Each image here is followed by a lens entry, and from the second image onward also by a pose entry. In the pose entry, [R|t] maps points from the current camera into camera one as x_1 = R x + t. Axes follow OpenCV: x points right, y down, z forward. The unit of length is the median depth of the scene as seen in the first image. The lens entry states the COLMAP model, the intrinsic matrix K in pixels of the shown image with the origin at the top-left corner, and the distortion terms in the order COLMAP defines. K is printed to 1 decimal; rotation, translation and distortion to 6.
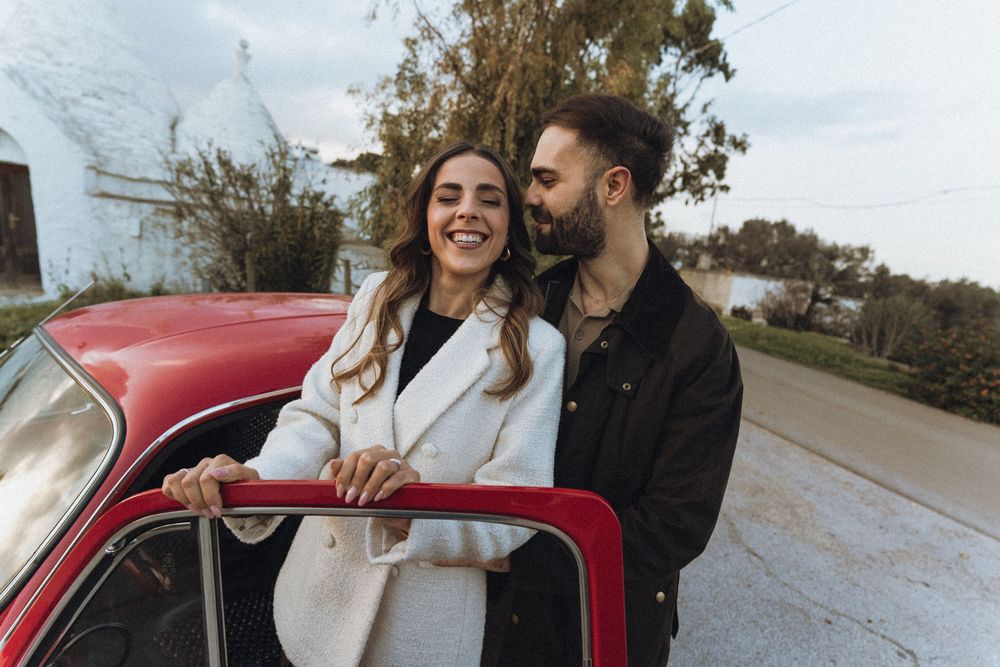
lens RADIAL K [[465.1, 0, 496.8], [0, 465.1, 330.5], [0, 0, 1]] dist [0.001001, 0.001373]
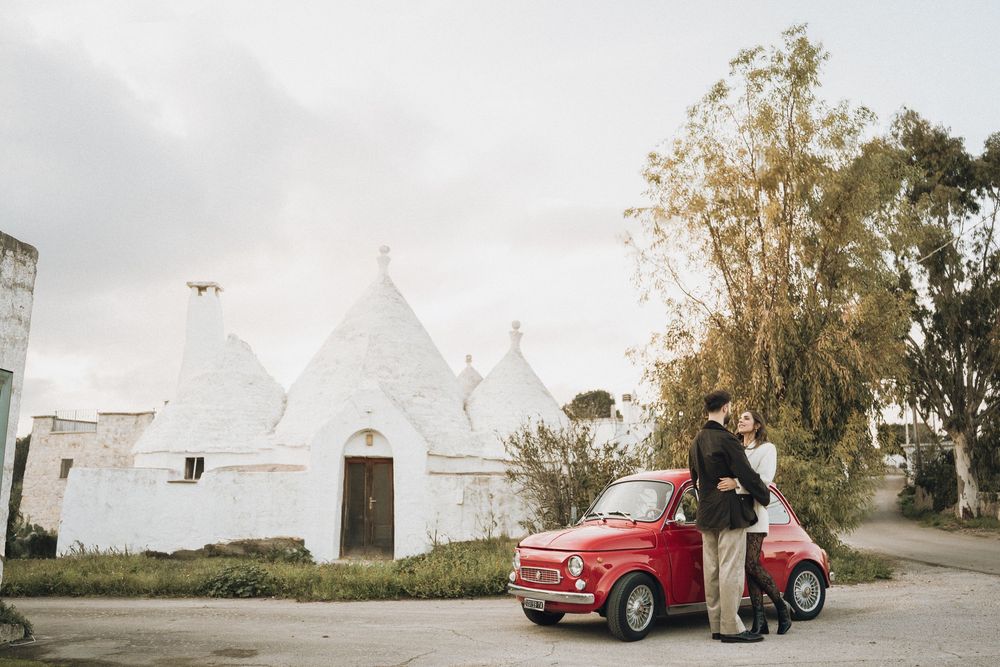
lens RADIAL K [[804.9, 0, 495.6], [0, 804.9, 337.5], [0, 0, 1]] dist [-0.137881, 0.030048]
pose [[0.920409, -0.192383, -0.340346, 0.060384], [0.038862, 0.911258, -0.409999, 0.237403], [0.389020, 0.364140, 0.846206, -0.791533]]
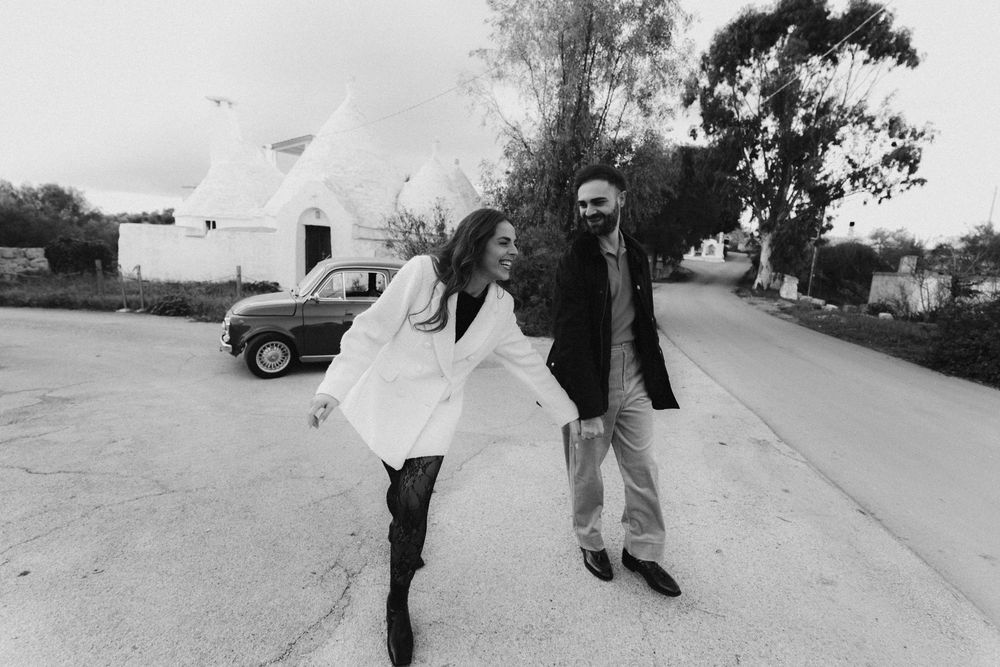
lens RADIAL K [[465.1, 0, 499.8], [0, 465.1, 327.2], [0, 0, 1]] dist [0.001001, 0.001373]
pose [[0.903381, 0.006409, -0.428790, 0.462993], [-0.033182, 0.997935, -0.054993, 0.148296], [0.427553, 0.063908, 0.901729, -0.419121]]
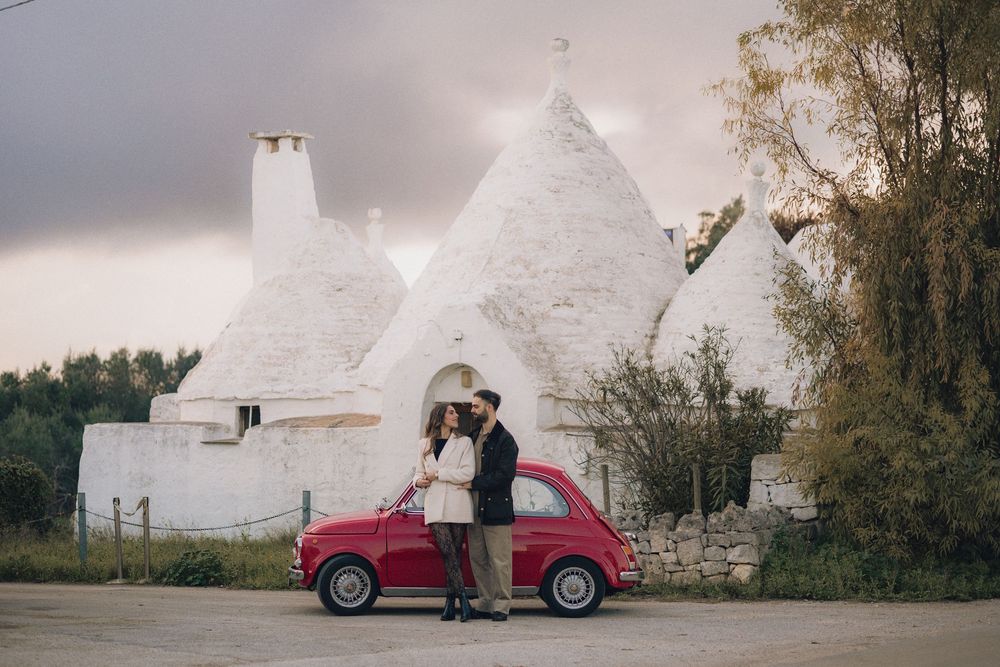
lens RADIAL K [[2189.1, 0, 501.8], [0, 2189.1, 333.5], [0, 0, 1]] dist [-0.124708, 0.000000]
pose [[0.659574, -0.147356, -0.737054, 1.841012], [-0.069756, 0.964362, -0.255224, 0.506399], [0.748396, 0.219753, 0.625789, -1.419000]]
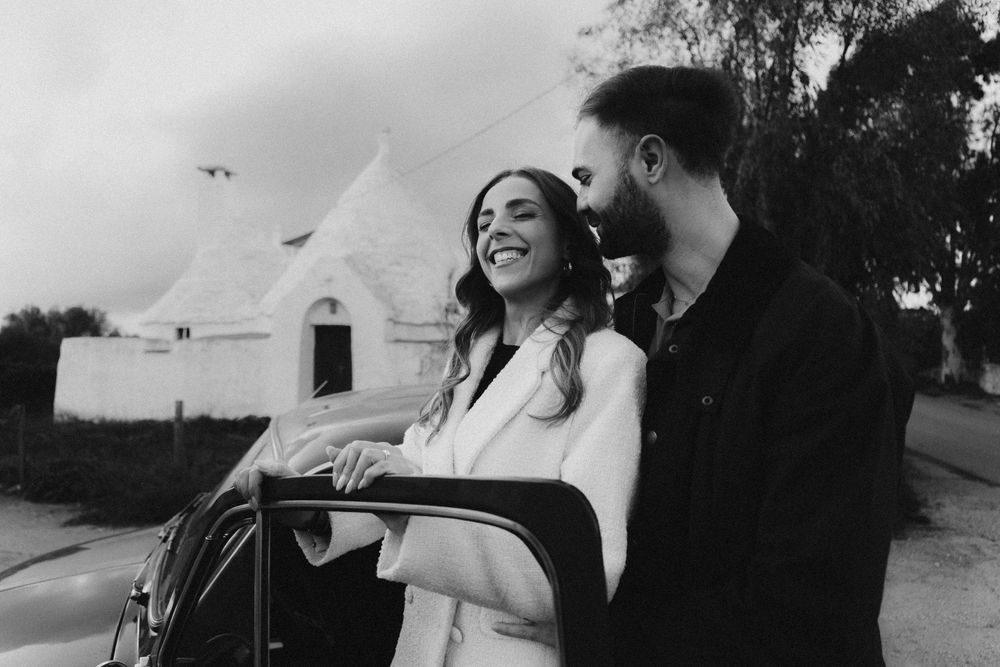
lens RADIAL K [[533.2, 0, 504.6], [0, 533.2, 339.6], [0, 0, 1]] dist [-0.066021, -0.002239]
pose [[0.863305, -0.121522, -0.489833, 0.047236], [0.001977, 0.971384, -0.237505, 0.025221], [0.504678, 0.204071, 0.838841, 0.010777]]
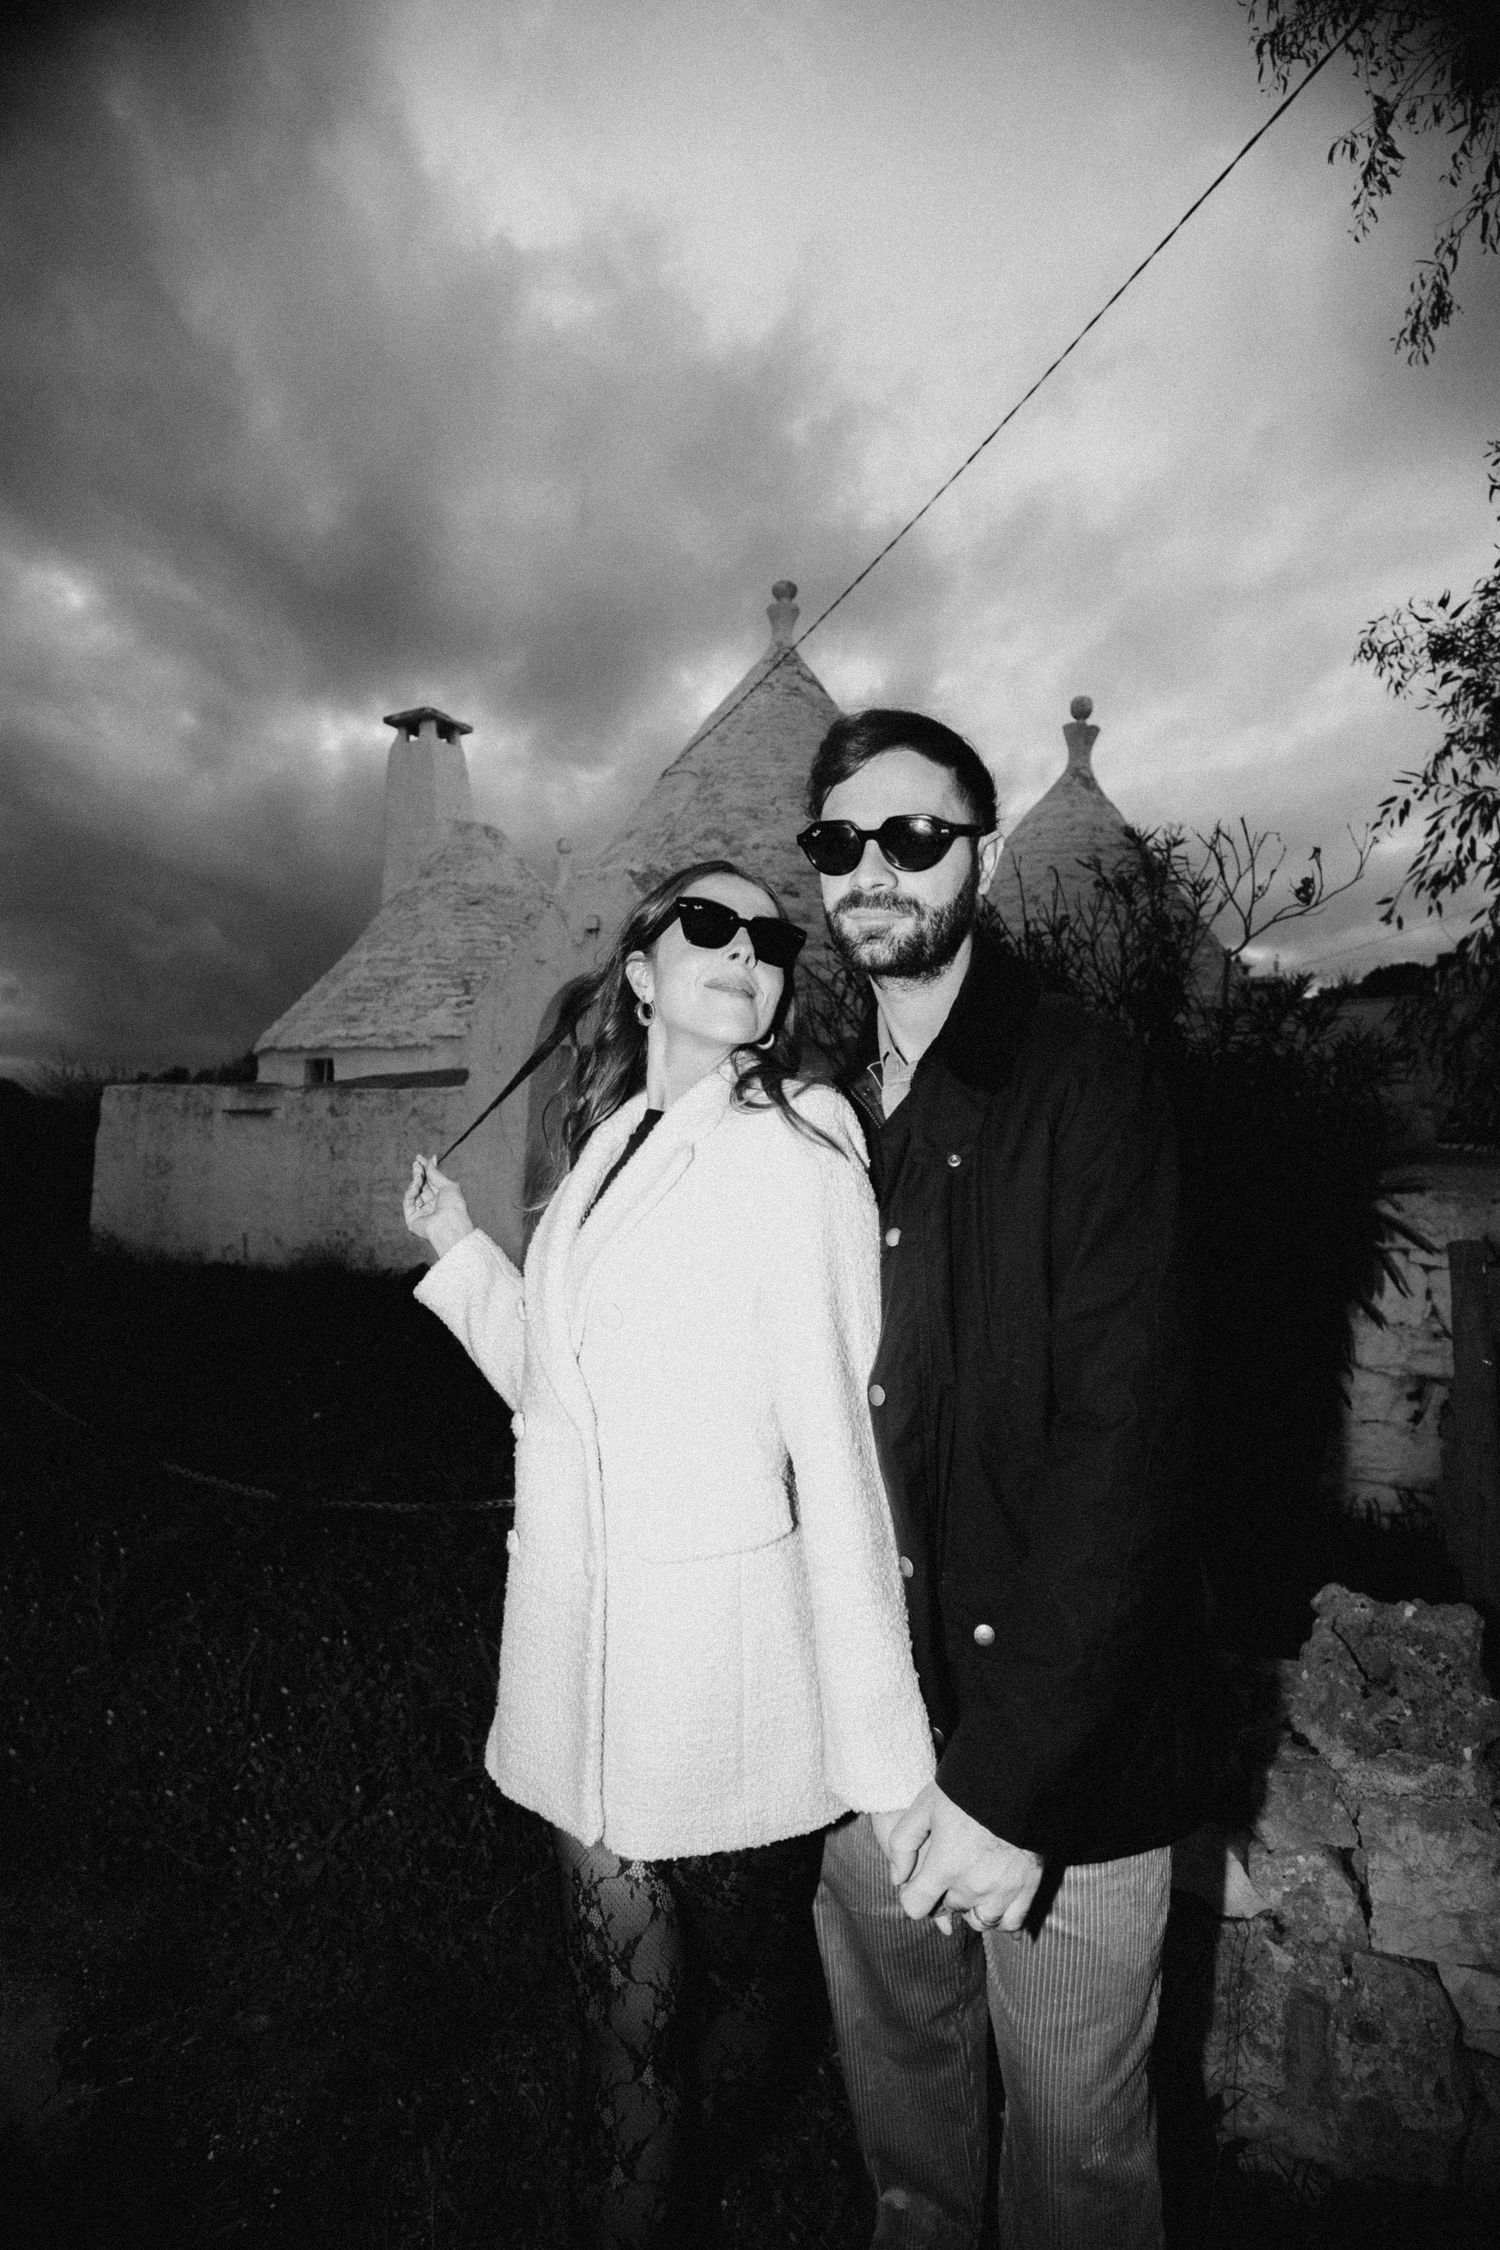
lens RADIAL K [[997.6, 0, 756.7], [0, 997.6, 1101.0], [0, 0, 1]] dist [-0.069849, -0.000326]
pose [[0.656175, -0.115905, -0.745654, -0.164350], [-0.082132, 0.971294, -0.223255, -0.073874], [0.750125, 0.207737, 0.627820, 0.413818]]
